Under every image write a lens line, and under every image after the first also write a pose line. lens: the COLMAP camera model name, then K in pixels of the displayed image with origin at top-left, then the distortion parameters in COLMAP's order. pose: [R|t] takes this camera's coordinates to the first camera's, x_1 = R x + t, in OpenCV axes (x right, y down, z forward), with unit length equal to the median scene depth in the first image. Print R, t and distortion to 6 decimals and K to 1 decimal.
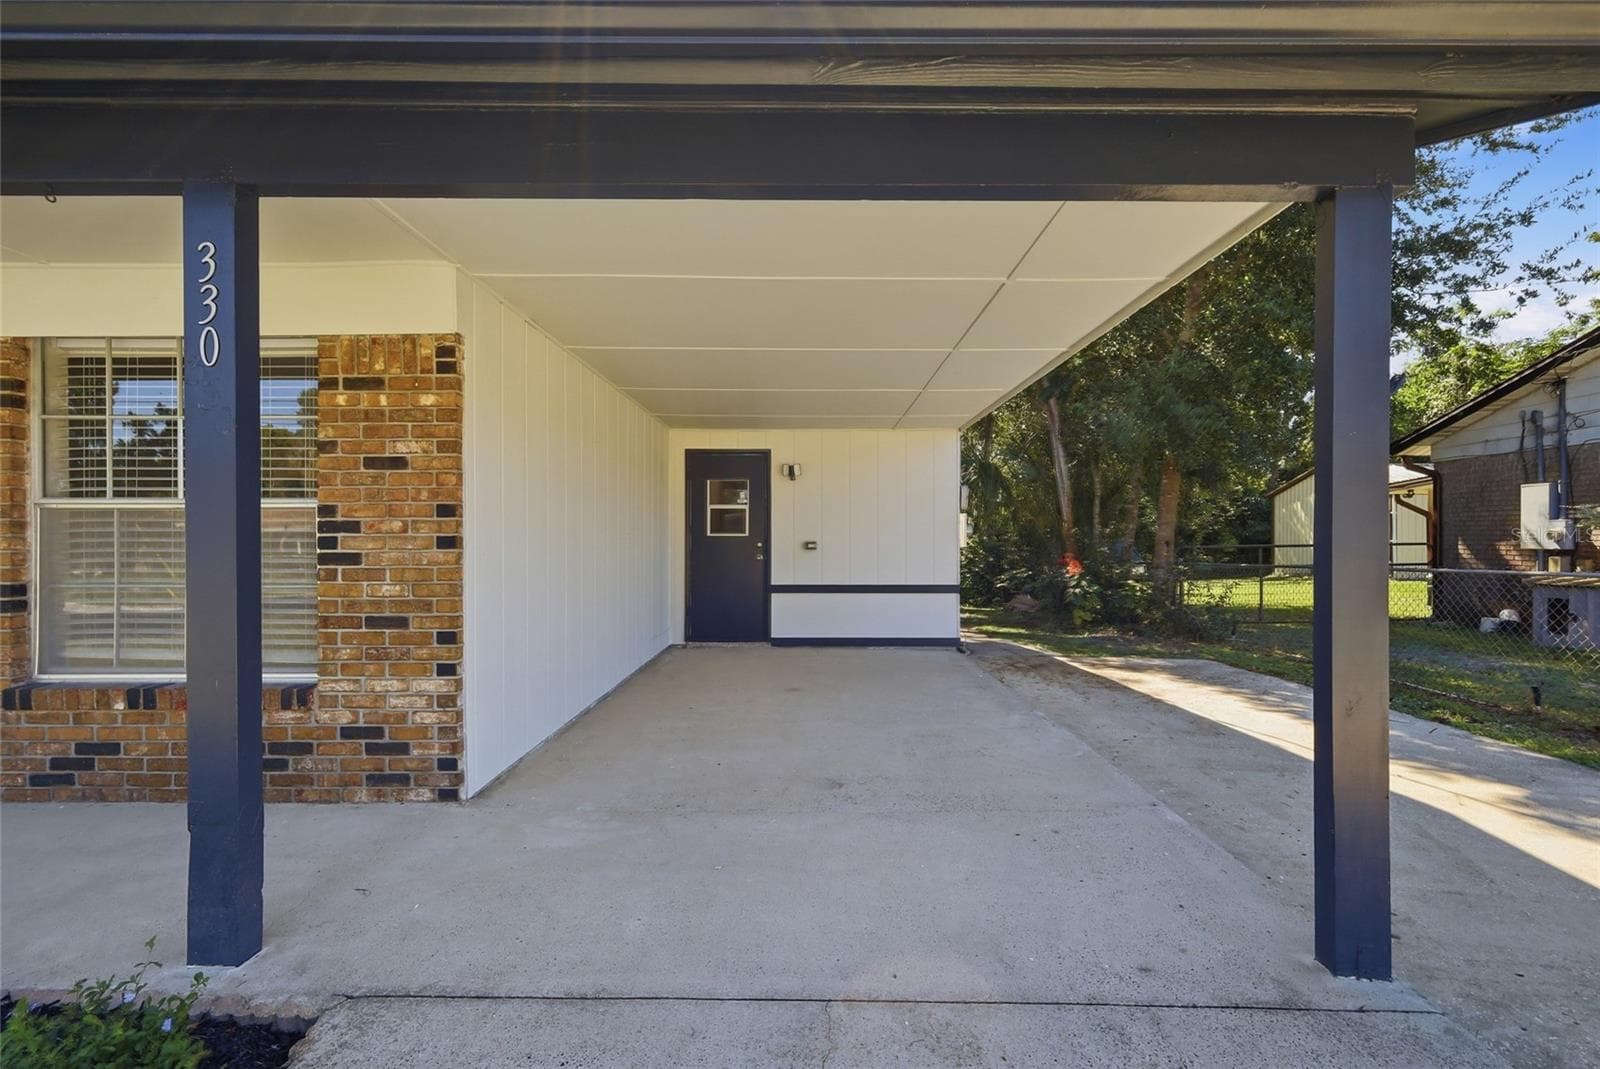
lens RADIAL K [[727.7, 0, 803.3], [0, 727.7, 541.6], [0, 0, 1]] dist [0.002655, 0.001108]
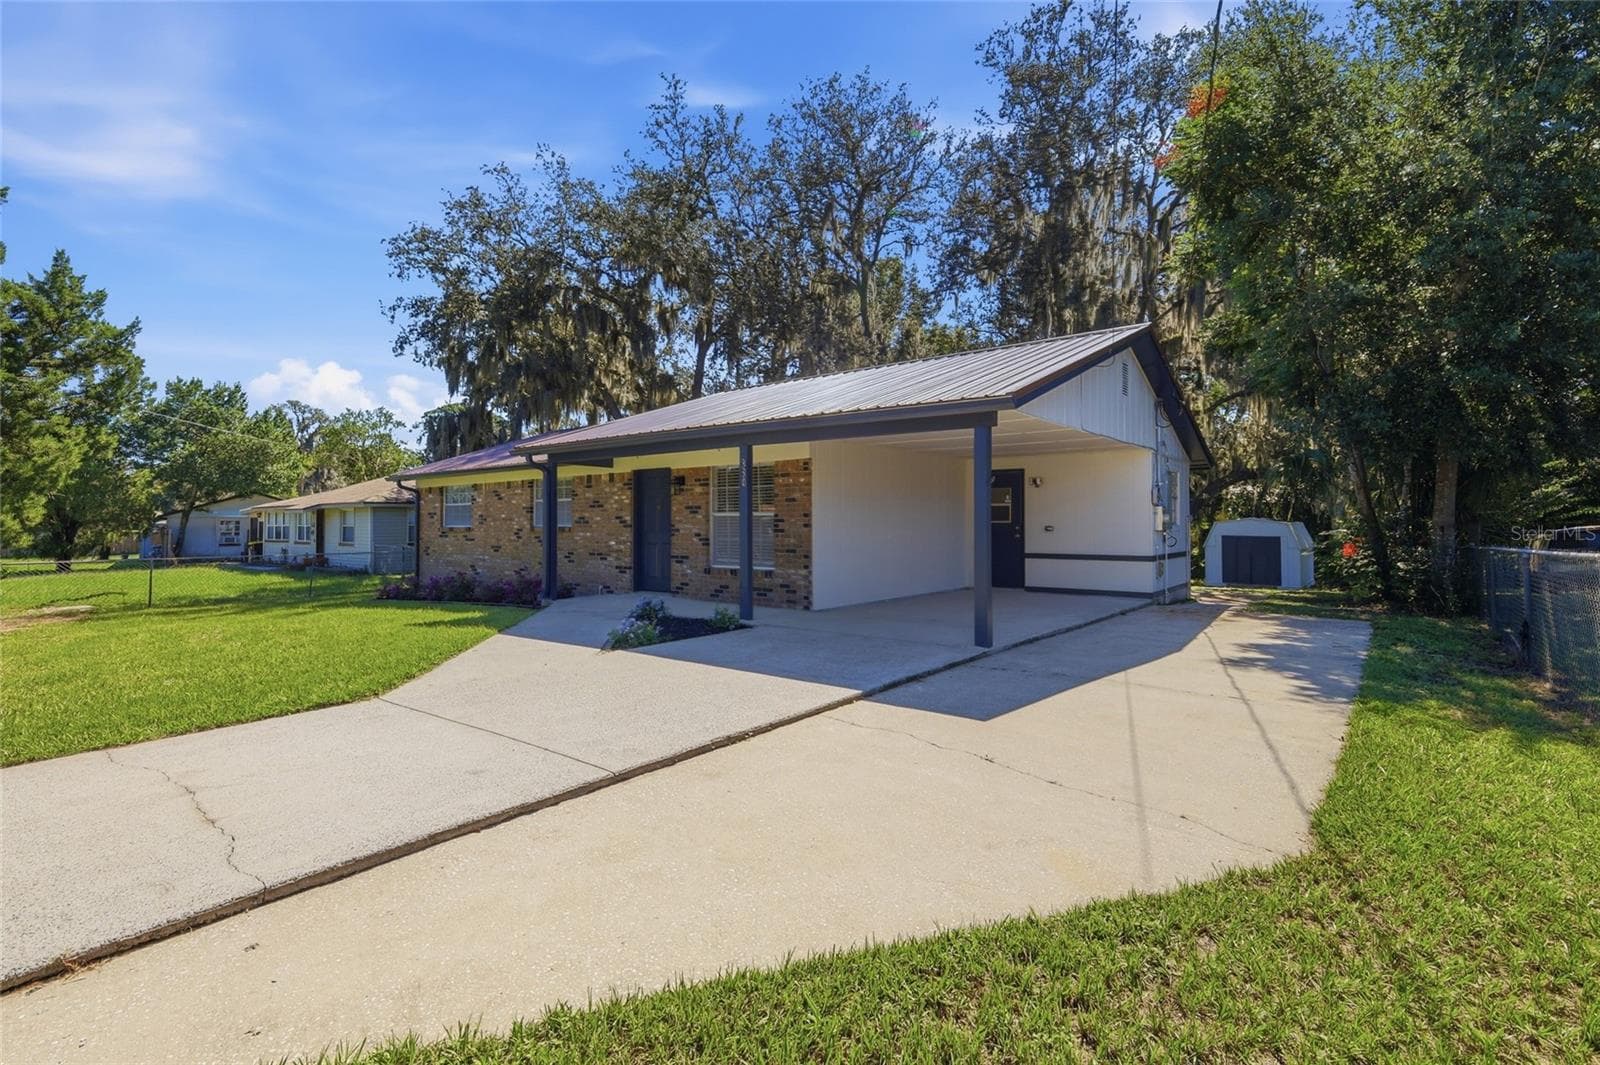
lens RADIAL K [[727.7, 0, 795.7], [0, 727.7, 516.9], [0, 0, 1]] dist [0.002655, 0.001108]
pose [[0.787639, -0.009554, -0.616063, 1.352763], [0.000601, 0.999891, -0.014738, 0.009591], [0.616136, 0.011238, 0.787559, -1.432127]]
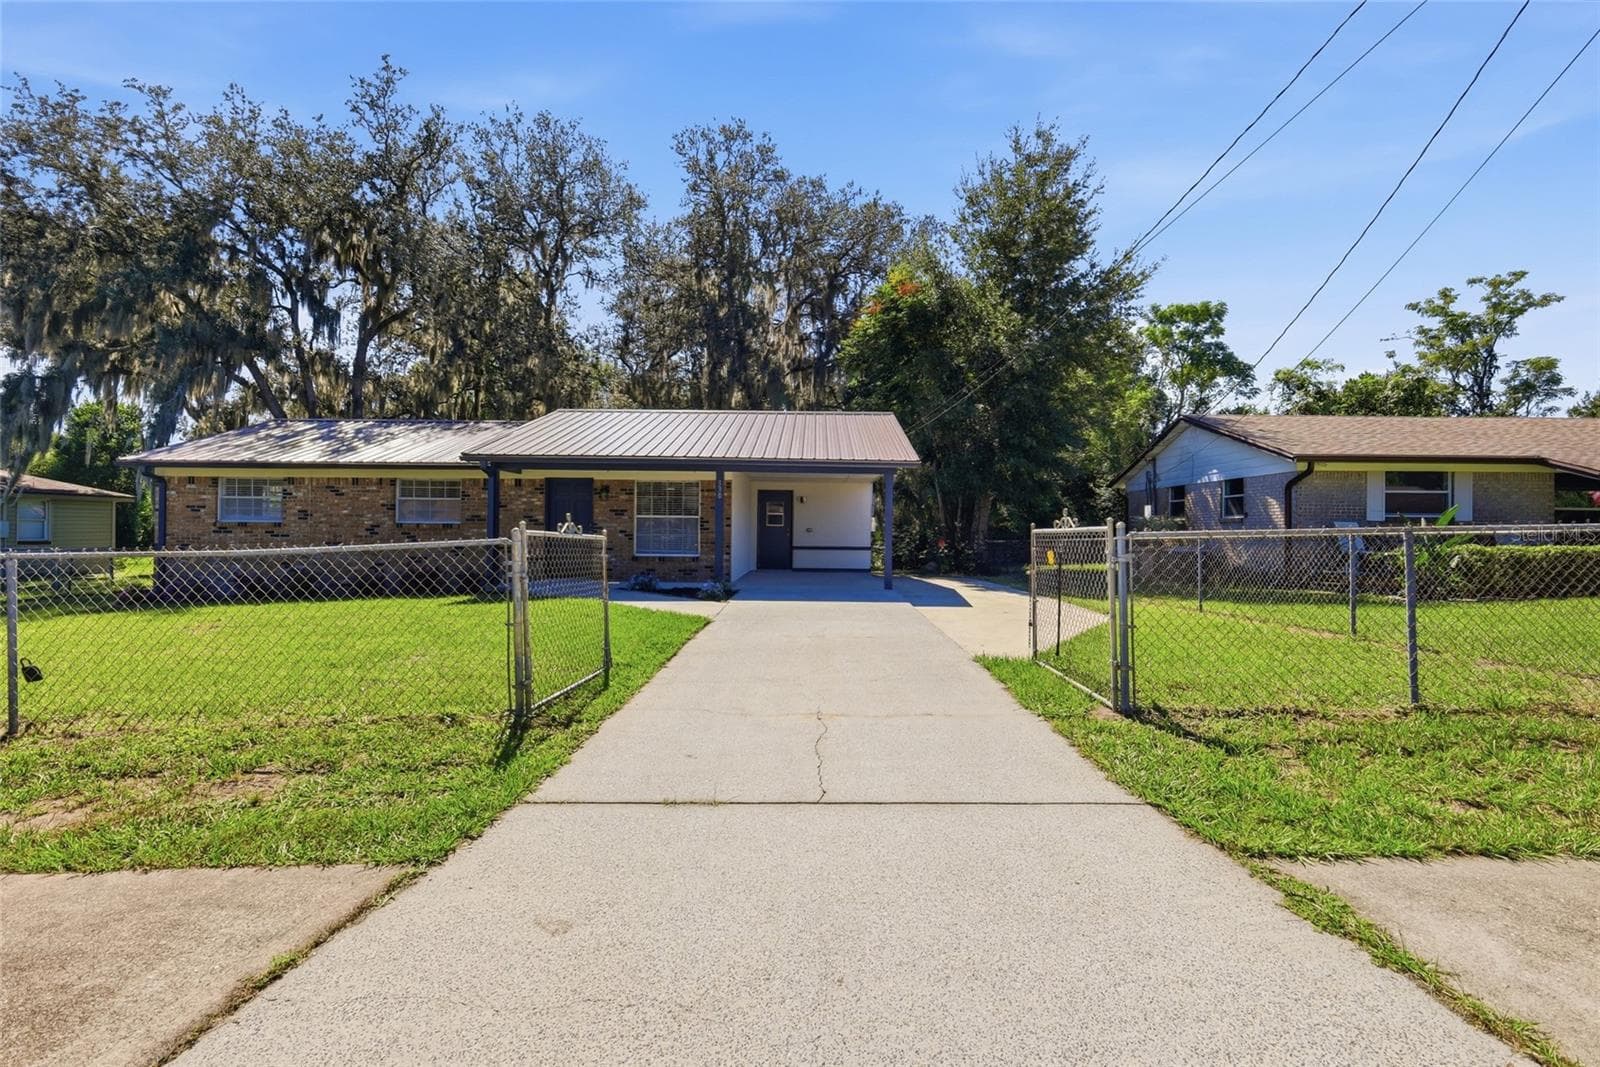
lens RADIAL K [[727.7, 0, 799.7], [0, 727.7, 529.7], [0, 0, 1]] dist [0.002655, 0.001108]
pose [[0.999935, 0.008960, -0.007021, -0.013308], [-0.009017, 0.999926, -0.008218, 0.058527], [0.006946, 0.008281, 0.999942, -3.496570]]
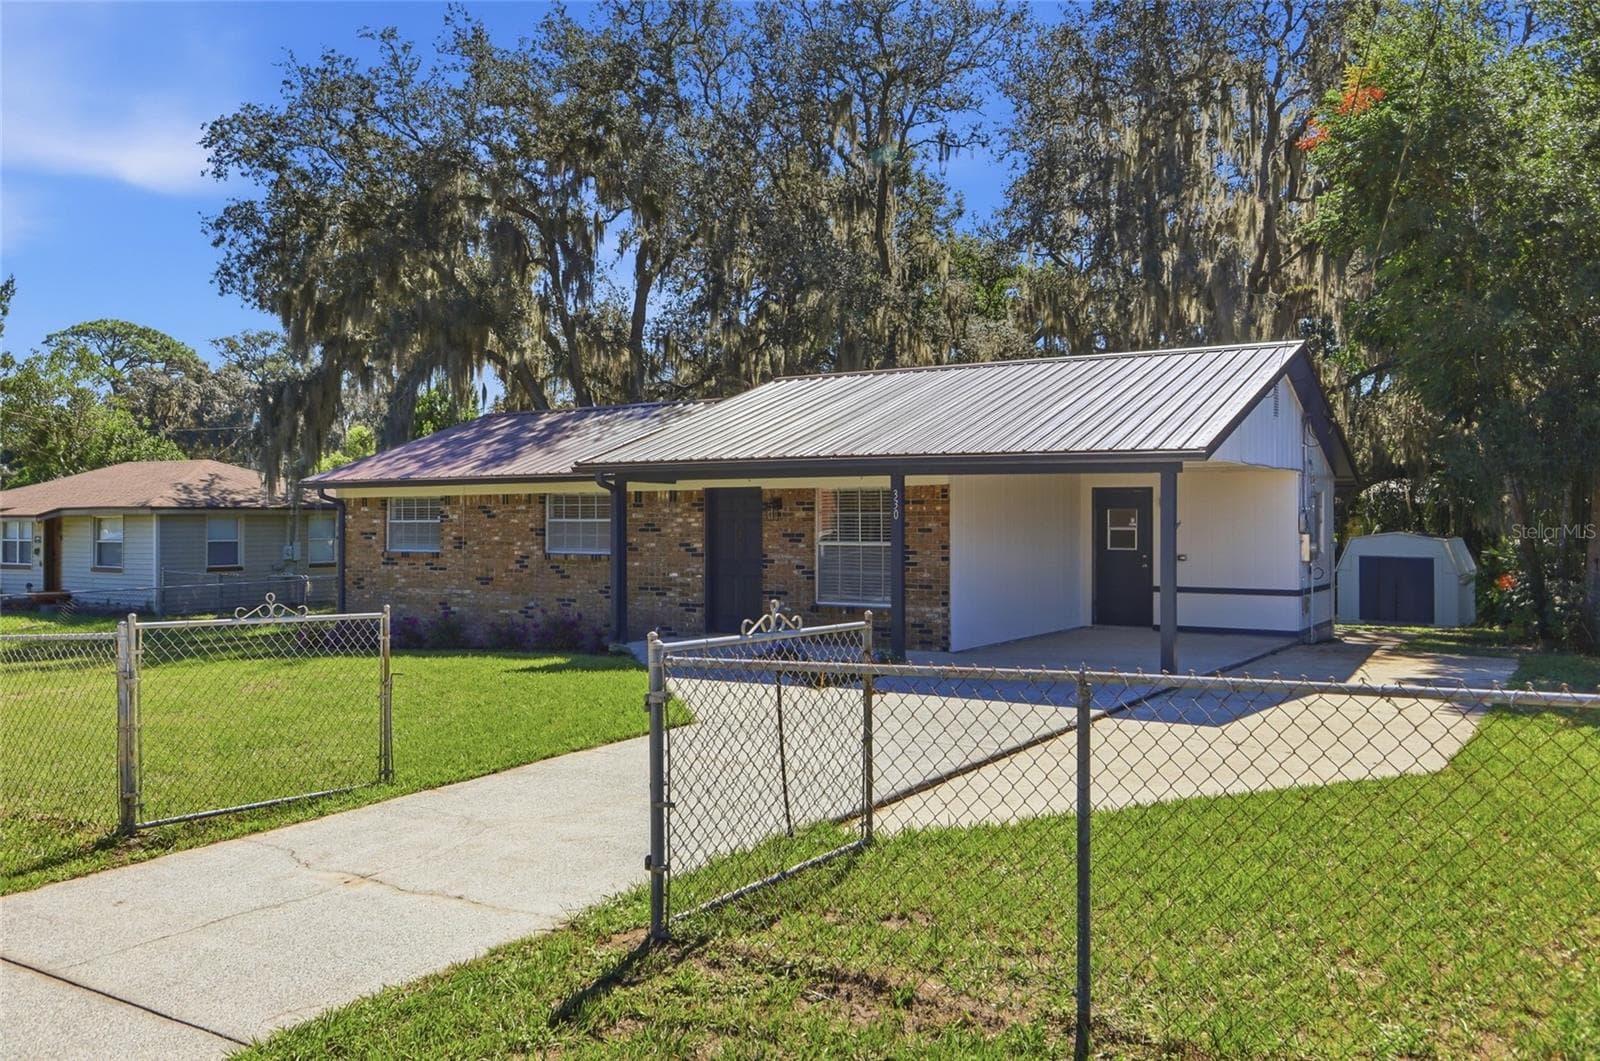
lens RADIAL K [[1233.1, 0, 794.0], [0, 1233.1, 522.1], [0, 0, 1]] dist [0.005102, -0.007737]
pose [[0.849342, -0.002776, -0.527835, 1.502717], [-0.001638, 0.999968, -0.007894, -0.100427], [0.527840, 0.007569, 0.849310, -3.294445]]
